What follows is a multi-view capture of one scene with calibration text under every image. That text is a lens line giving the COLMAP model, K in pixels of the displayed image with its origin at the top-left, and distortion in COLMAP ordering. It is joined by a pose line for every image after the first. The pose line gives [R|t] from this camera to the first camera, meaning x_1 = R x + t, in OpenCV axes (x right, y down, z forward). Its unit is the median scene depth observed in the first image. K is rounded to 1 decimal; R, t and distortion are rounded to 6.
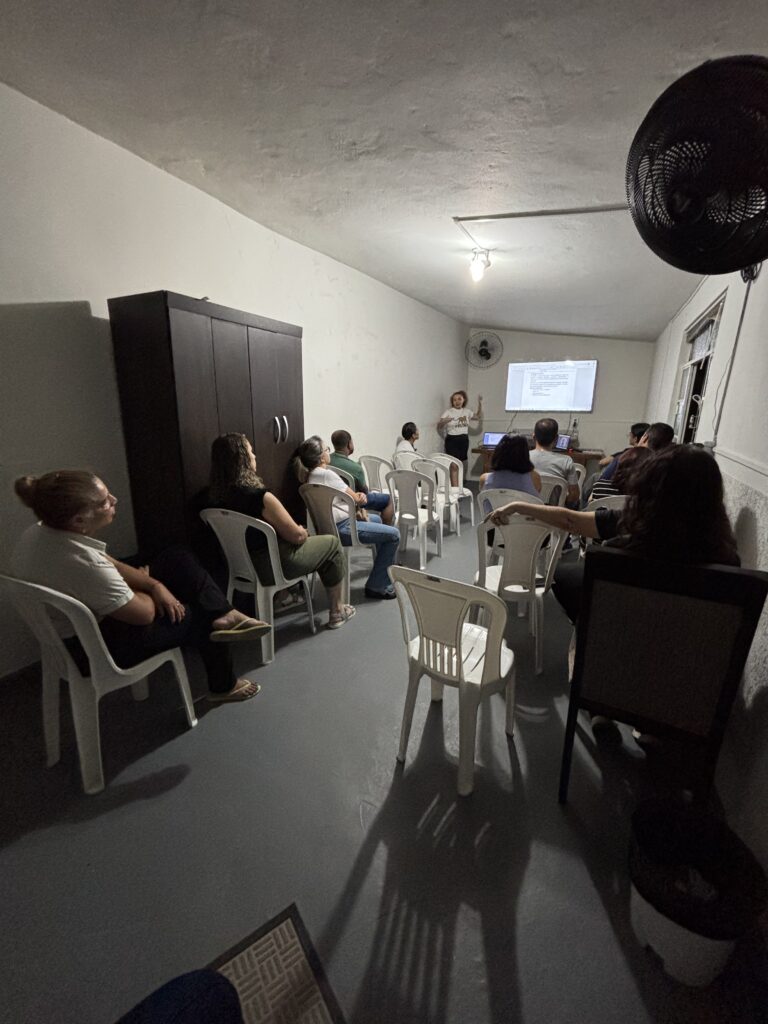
lens RADIAL K [[407.9, 0, 387.9], [0, 407.9, 506.5], [0, 0, 1]] dist [0.006517, 0.001905]
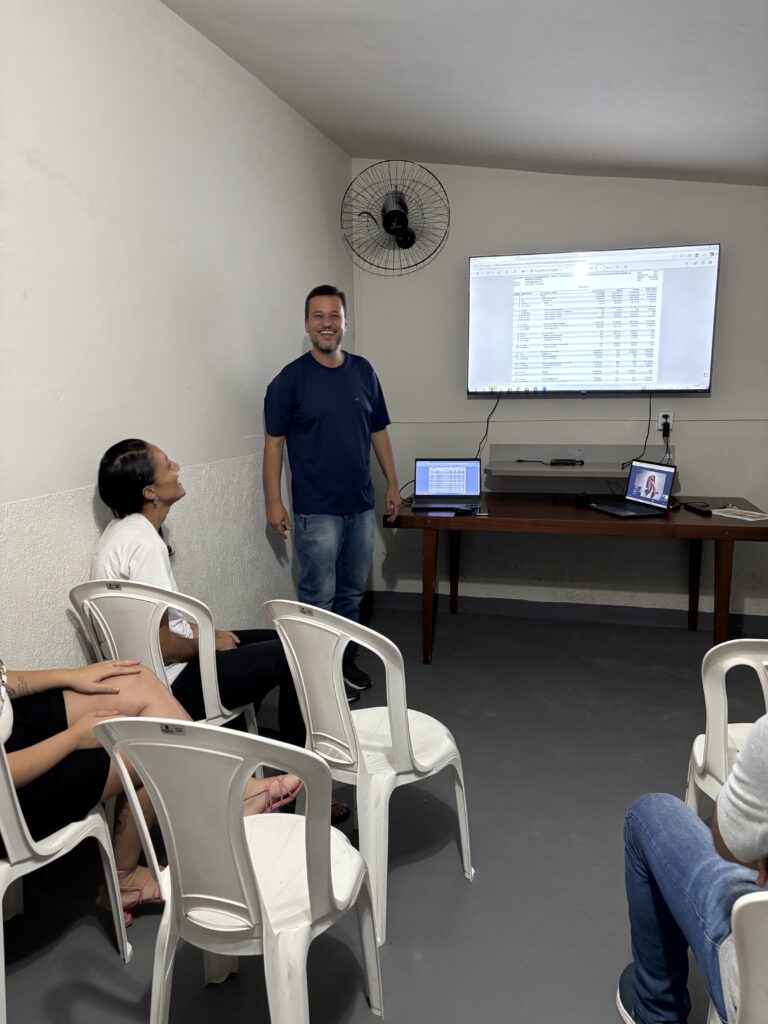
lens RADIAL K [[764.4, 0, 372.8], [0, 764.4, 512.7], [0, 0, 1]] dist [0.055568, -0.067068]
pose [[0.976689, -0.054064, 0.207740, 0.187347], [0.067999, 0.995848, -0.060530, -0.269218], [-0.203605, 0.073245, 0.976310, 1.050129]]
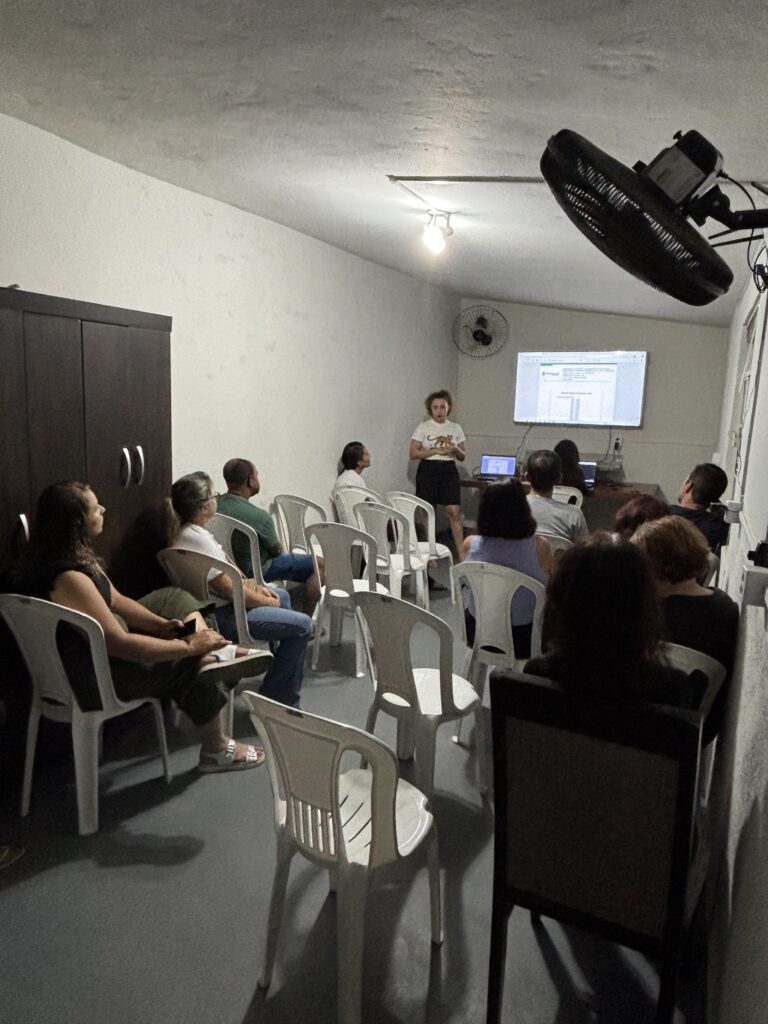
lens RADIAL K [[662.0, 0, 385.8], [0, 662.0, 505.9], [0, 0, 1]] dist [0.020783, -0.018365]
pose [[0.999090, 0.013218, 0.040558, 0.112563], [-0.010079, 0.997007, -0.076649, -0.048571], [-0.041450, 0.076171, 0.996233, -0.093580]]
